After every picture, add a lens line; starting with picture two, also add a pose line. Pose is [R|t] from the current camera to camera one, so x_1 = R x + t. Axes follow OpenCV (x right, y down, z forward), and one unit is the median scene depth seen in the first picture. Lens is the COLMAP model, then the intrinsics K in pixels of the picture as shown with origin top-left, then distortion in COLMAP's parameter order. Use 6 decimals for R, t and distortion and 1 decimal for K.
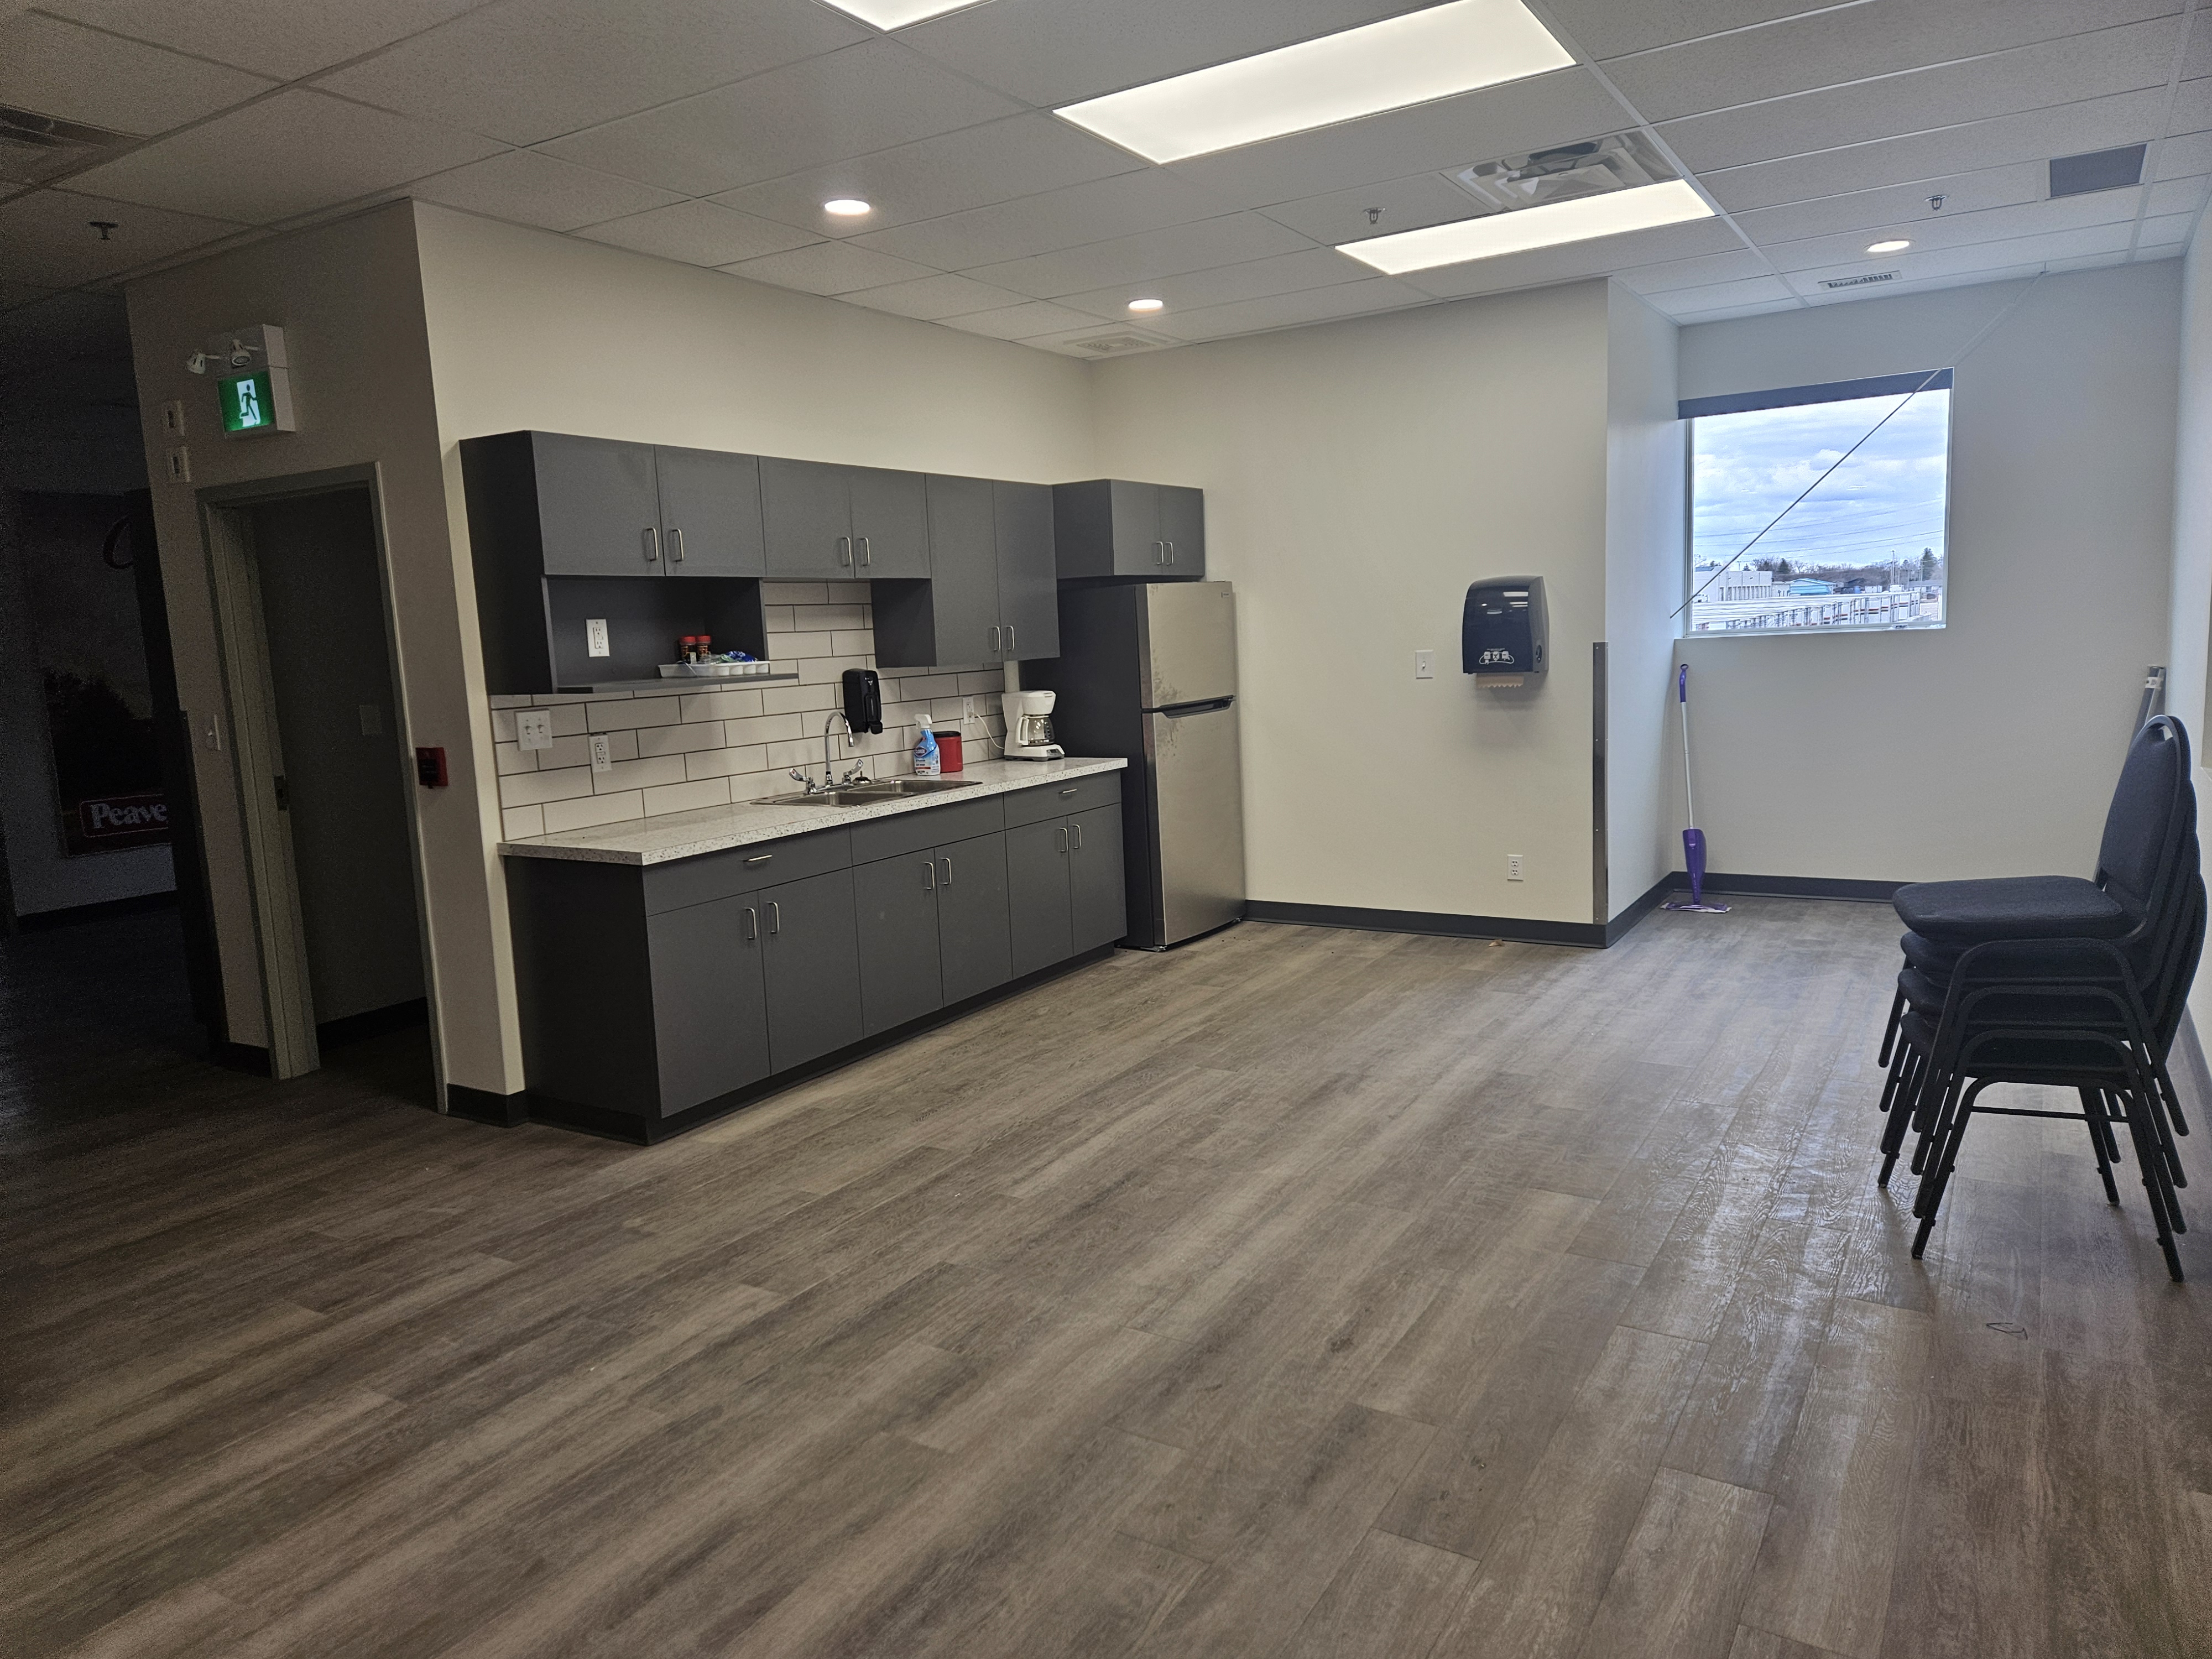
lens RADIAL K [[1488.7, 0, 1105.2], [0, 1488.7, 821.9], [0, 0, 1]] dist [0.054320, -0.054169]
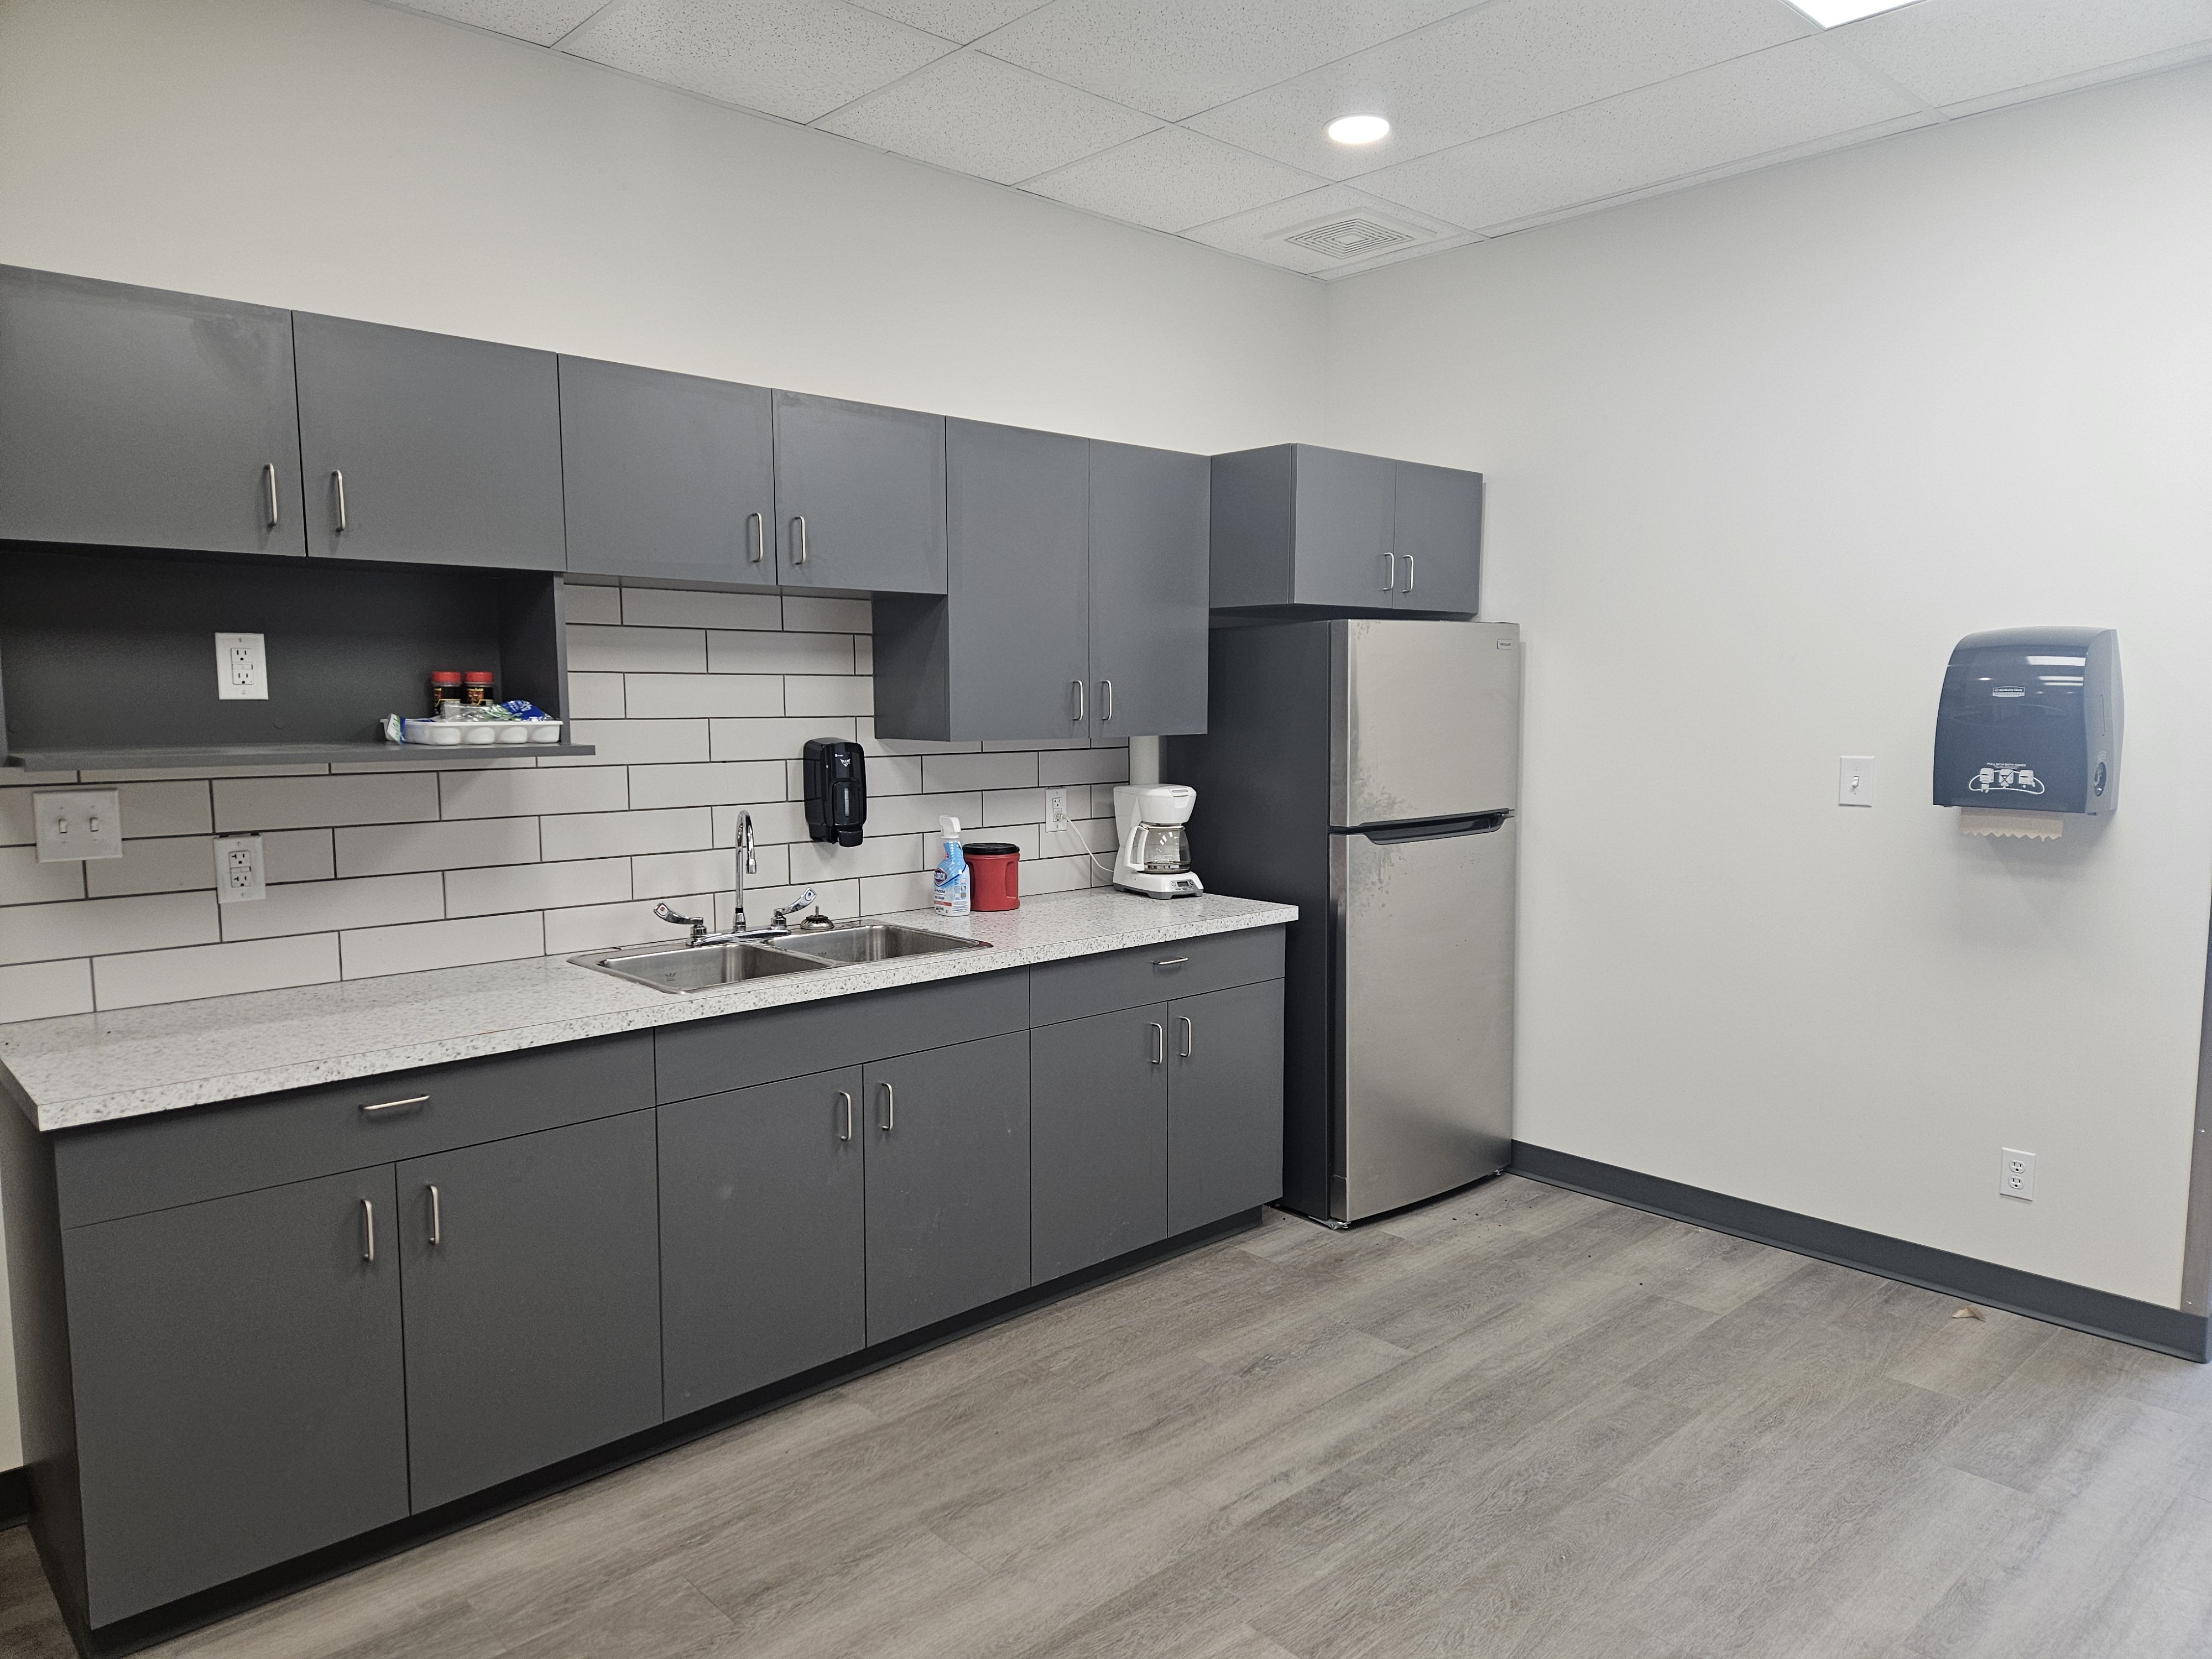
lens RADIAL K [[1488.7, 0, 1104.3], [0, 1488.7, 836.0], [0, 0, 1]] dist [0.054320, -0.054169]
pose [[0.962793, 0.071000, -0.260745, 0.100015], [-0.077769, 0.996847, -0.015721, -0.059281], [0.258807, 0.035414, 0.965280, 0.422388]]
